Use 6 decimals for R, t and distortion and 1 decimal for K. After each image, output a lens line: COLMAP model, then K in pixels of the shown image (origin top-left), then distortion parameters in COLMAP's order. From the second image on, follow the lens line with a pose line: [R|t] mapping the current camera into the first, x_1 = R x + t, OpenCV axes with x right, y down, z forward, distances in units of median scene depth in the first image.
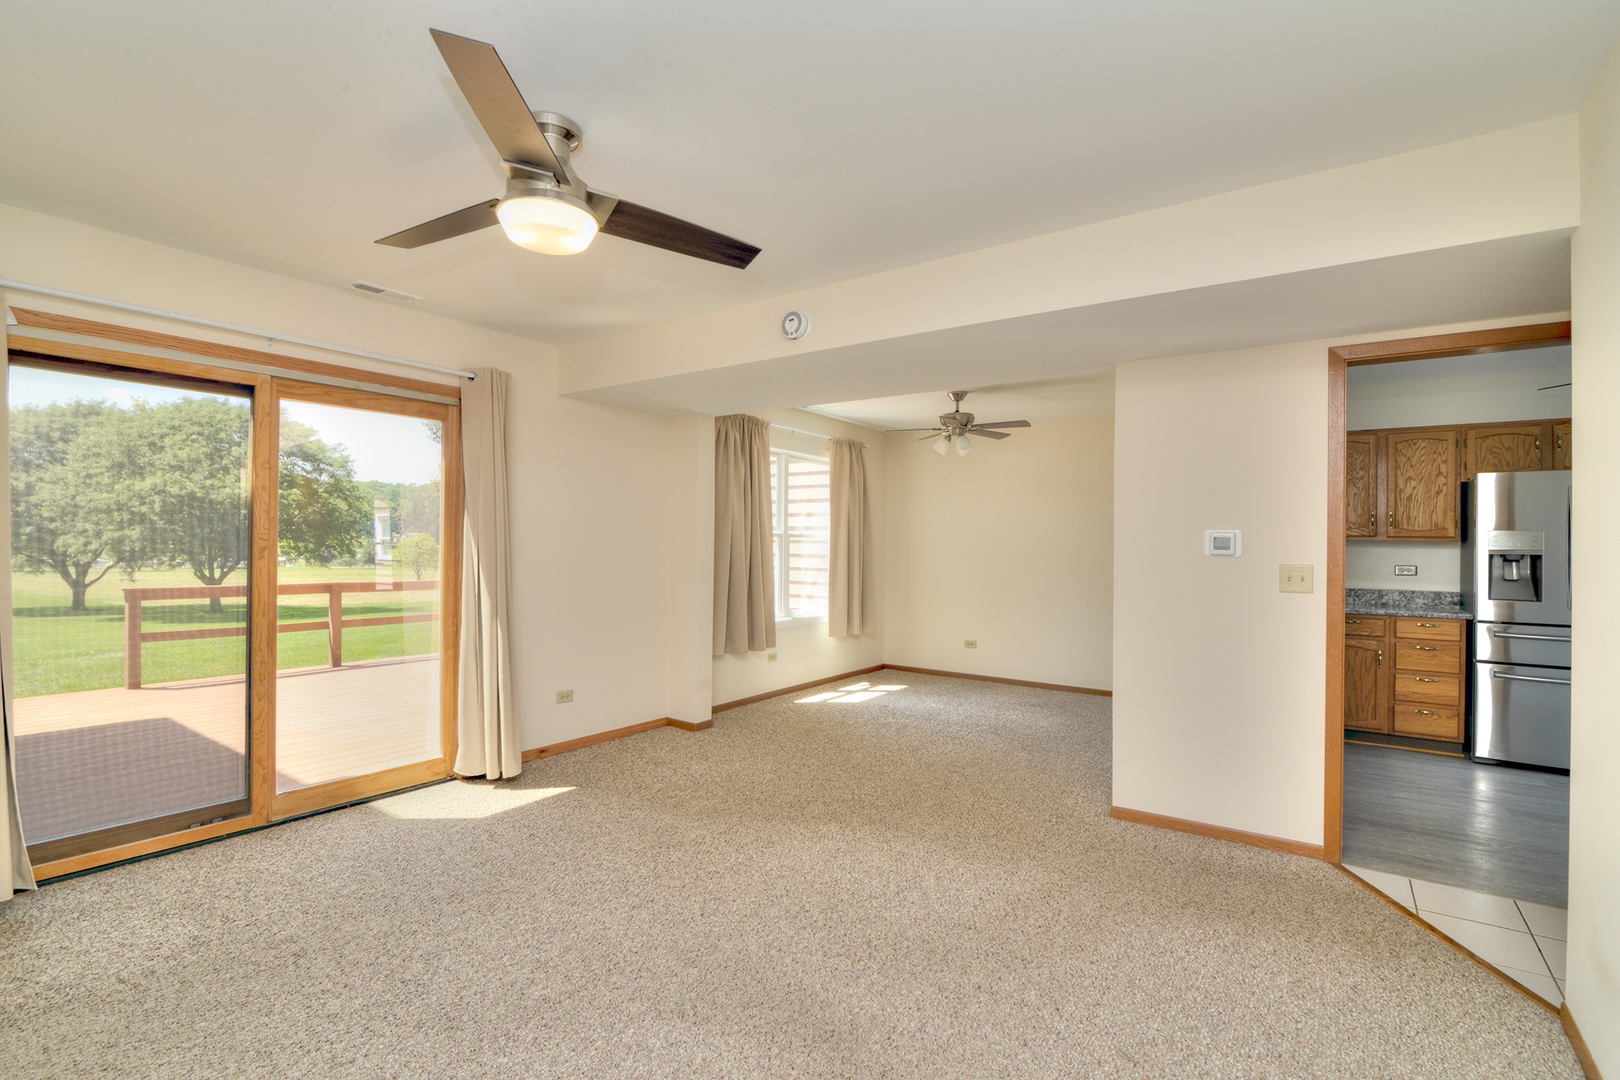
lens RADIAL K [[745.6, 0, 810.0], [0, 745.6, 540.0], [0, 0, 1]] dist [-0.018979, 0.000058]
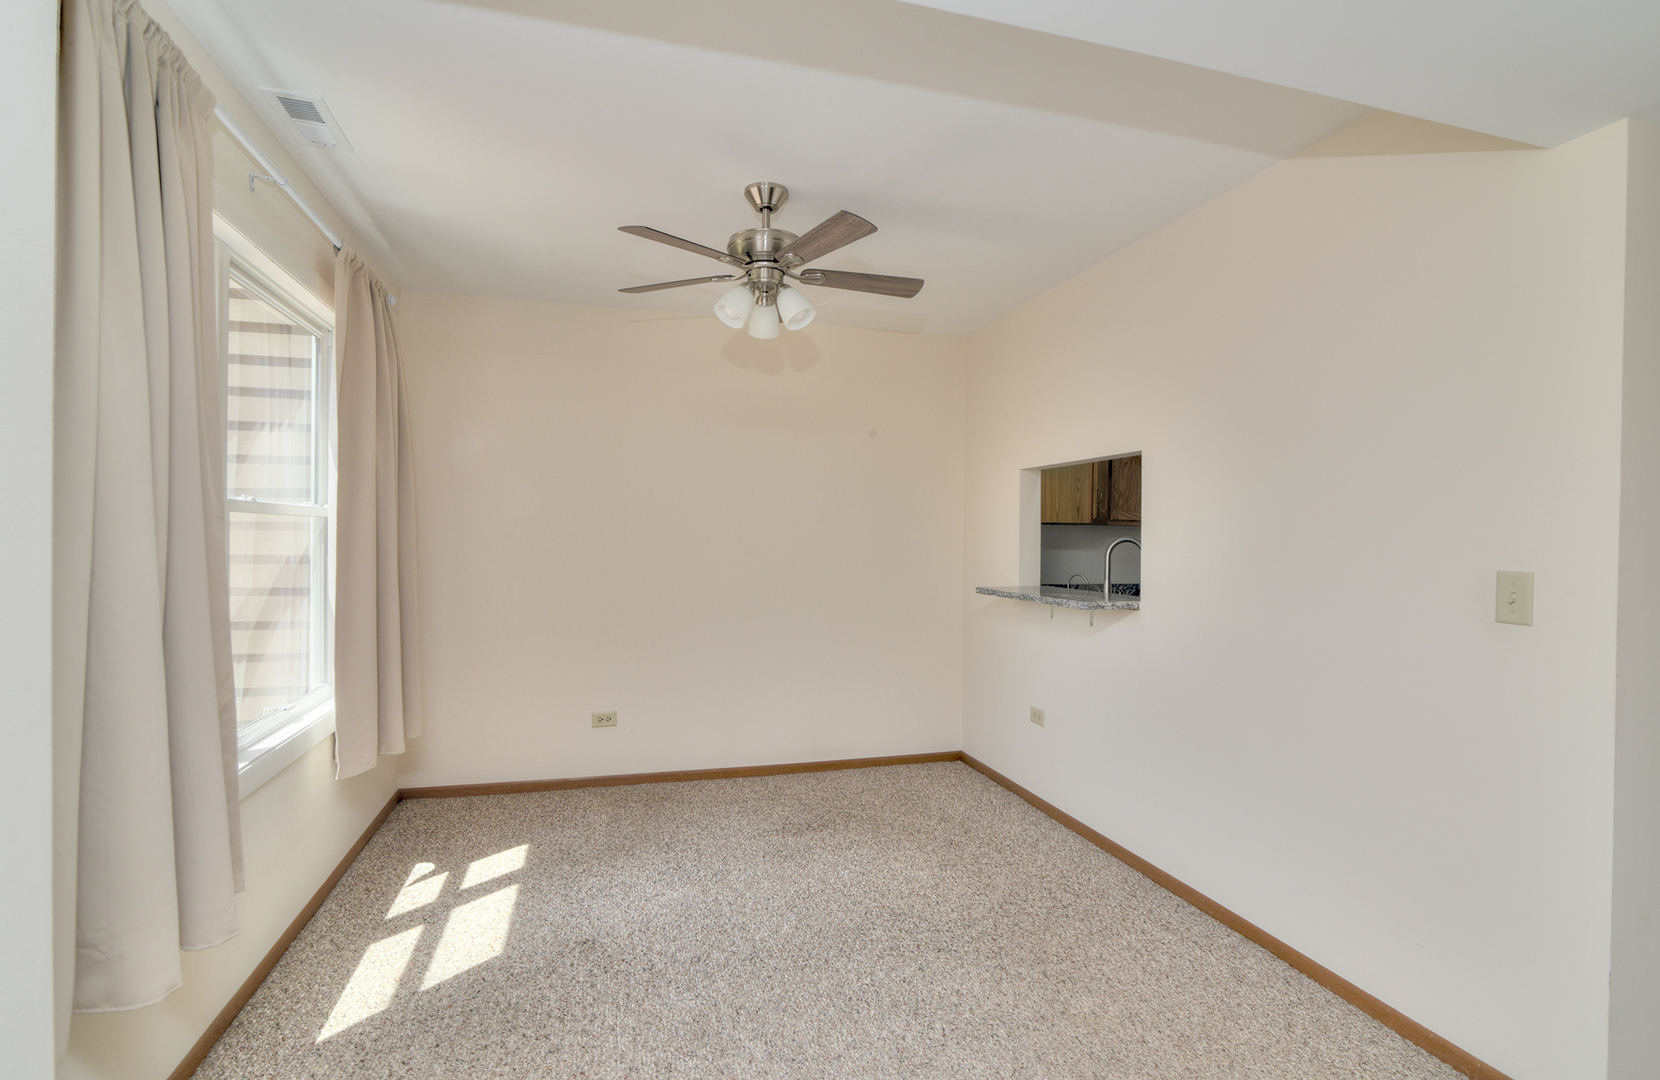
lens RADIAL K [[769.9, 0, 830.3], [0, 769.9, 536.0], [0, 0, 1]] dist [-0.020696, 0.000088]
pose [[0.624931, -0.006774, 0.780651, -0.172158], [-0.006499, 0.999883, 0.013879, 0.001785], [-0.780653, -0.013747, 0.624813, 0.856919]]
